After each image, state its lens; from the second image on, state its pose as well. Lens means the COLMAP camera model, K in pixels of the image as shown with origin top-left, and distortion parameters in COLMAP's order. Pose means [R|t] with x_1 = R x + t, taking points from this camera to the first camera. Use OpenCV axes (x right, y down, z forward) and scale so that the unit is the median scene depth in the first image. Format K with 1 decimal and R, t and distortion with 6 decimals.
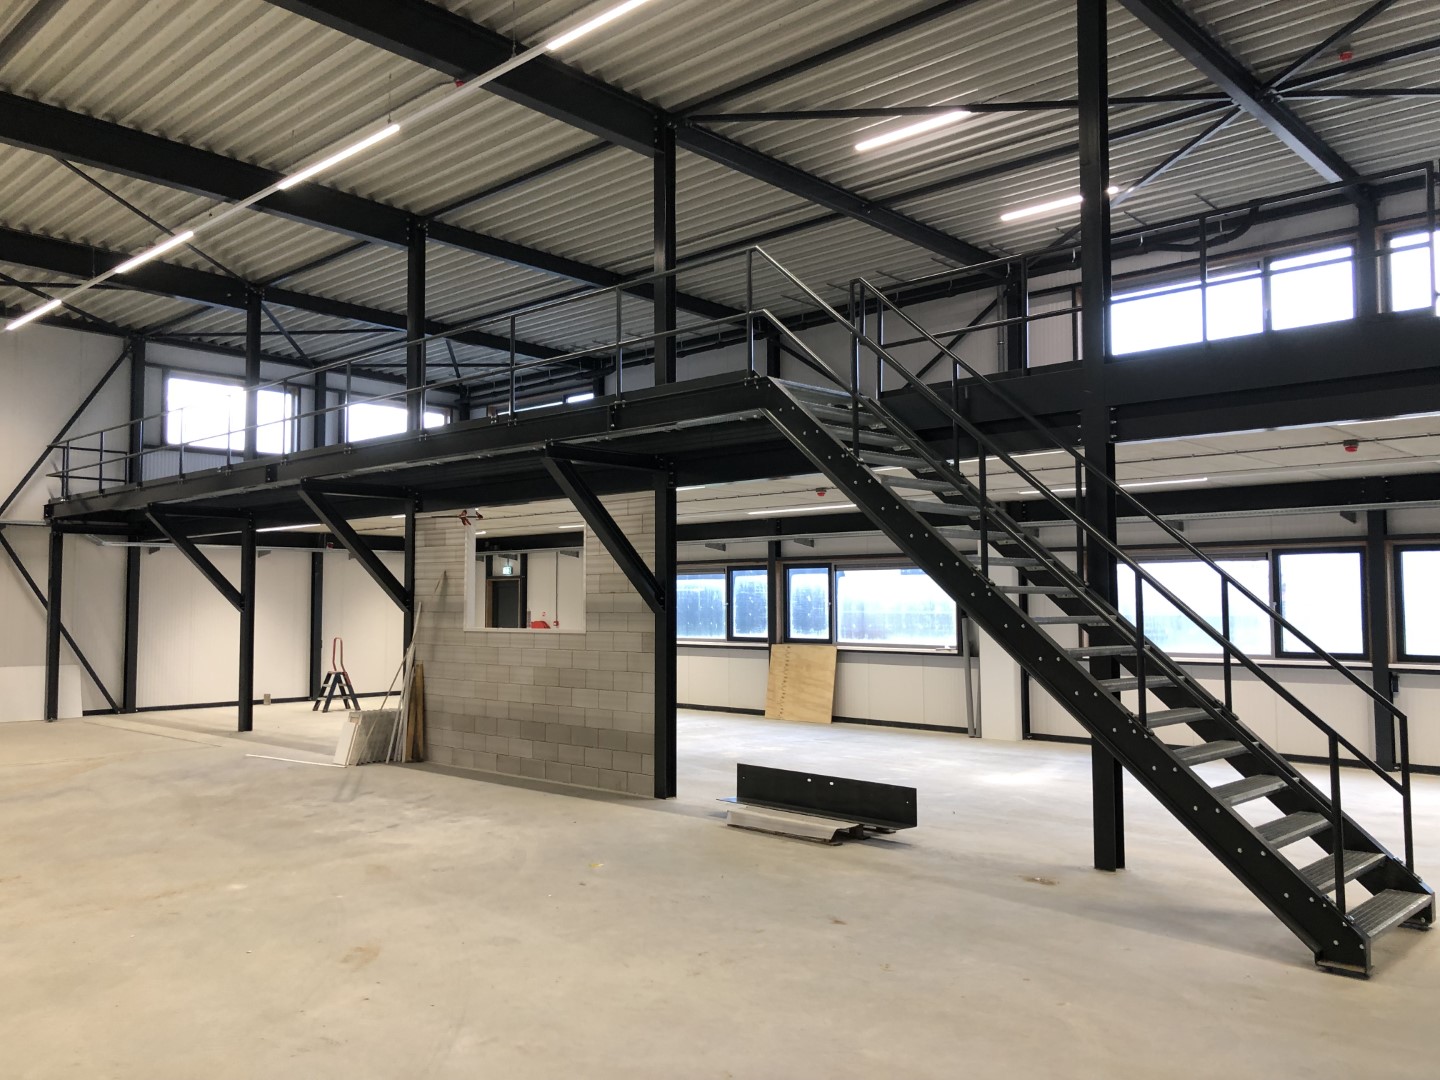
lens RADIAL K [[1177.2, 0, 718.8], [0, 1177.2, 539.3], [0, 0, 1]] dist [0.030893, -0.035727]
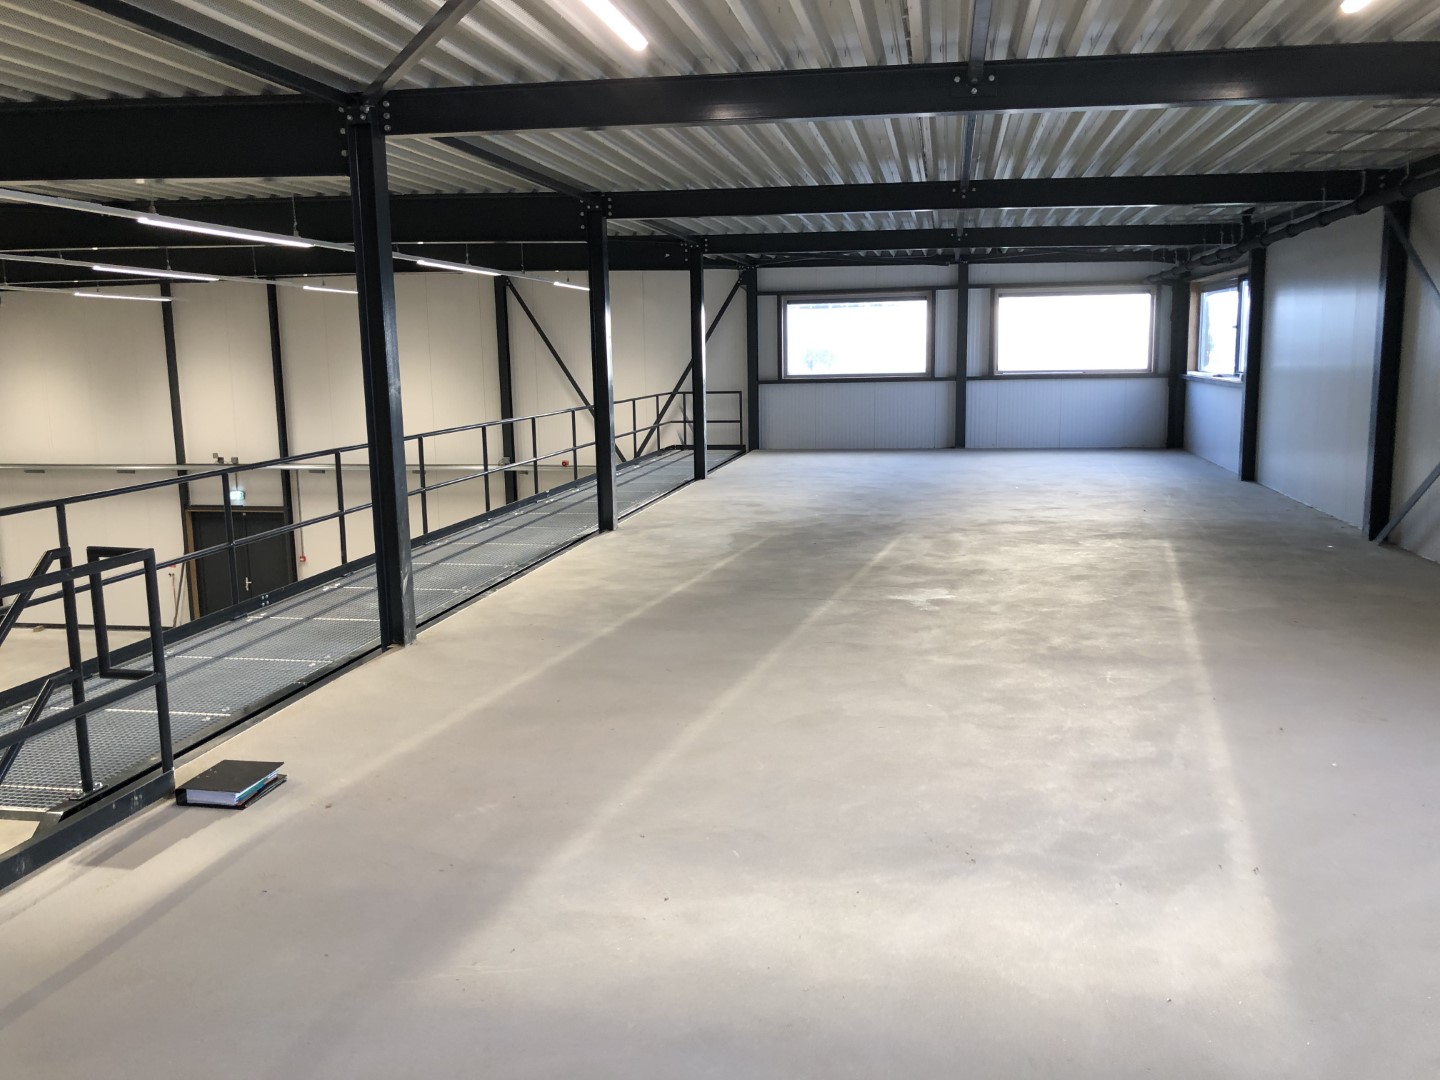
lens RADIAL K [[1177.2, 0, 710.9], [0, 1177.2, 531.1], [0, 0, 1]] dist [0.030893, -0.035727]
pose [[0.531023, 0.124299, -0.838191, 0.240488], [0.065839, 0.980140, 0.187061, -0.112275], [0.844796, -0.154519, 0.512293, 0.368999]]
